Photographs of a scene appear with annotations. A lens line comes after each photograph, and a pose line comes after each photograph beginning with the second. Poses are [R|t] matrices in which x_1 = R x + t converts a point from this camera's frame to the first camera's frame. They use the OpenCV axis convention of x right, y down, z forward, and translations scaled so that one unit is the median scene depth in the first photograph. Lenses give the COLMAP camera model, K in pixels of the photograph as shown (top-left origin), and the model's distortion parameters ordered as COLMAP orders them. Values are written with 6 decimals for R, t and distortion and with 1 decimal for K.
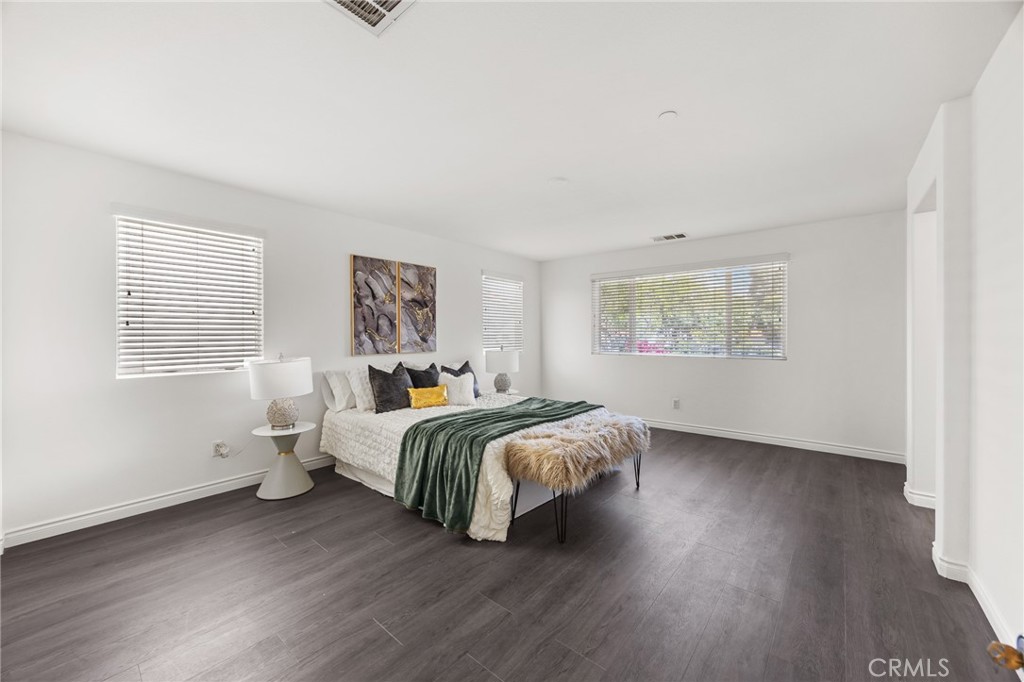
lens RADIAL K [[388.3, 0, 516.9], [0, 388.3, 337.3], [0, 0, 1]] dist [-0.006671, 0.000587]
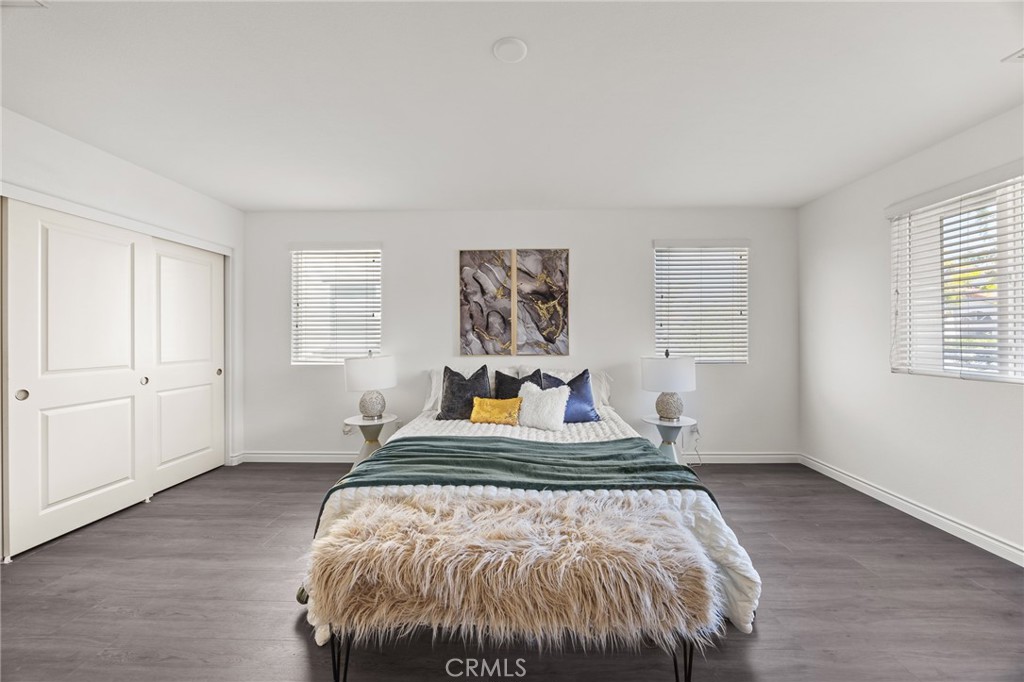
lens RADIAL K [[388.3, 0, 513.9], [0, 388.3, 337.8], [0, 0, 1]] dist [-0.006671, 0.000587]
pose [[0.624186, 0.003179, -0.781269, 0.380401], [-0.003628, 0.999993, 0.001170, 0.001468], [0.781267, 0.002104, 0.624193, 0.471030]]
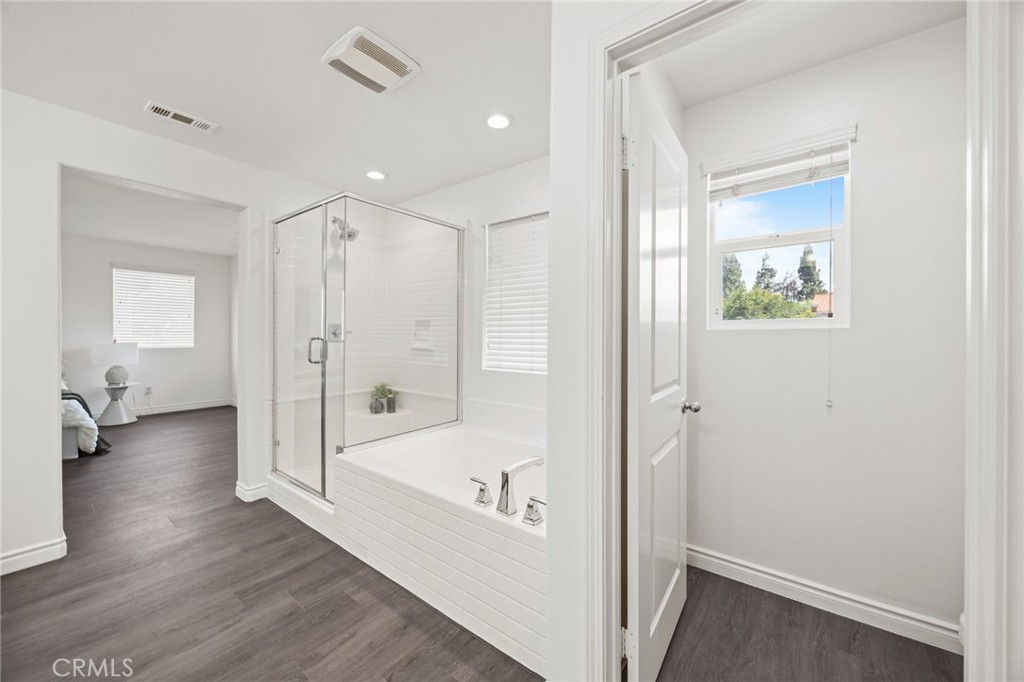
lens RADIAL K [[388.3, 0, 512.2], [0, 388.3, 336.8], [0, 0, 1]] dist [-0.006671, 0.000587]
pose [[0.999013, 0.007029, 0.043853, 1.161084], [-0.007071, 0.999975, 0.000798, 0.012807], [-0.043847, -0.001107, 0.999038, -0.051381]]
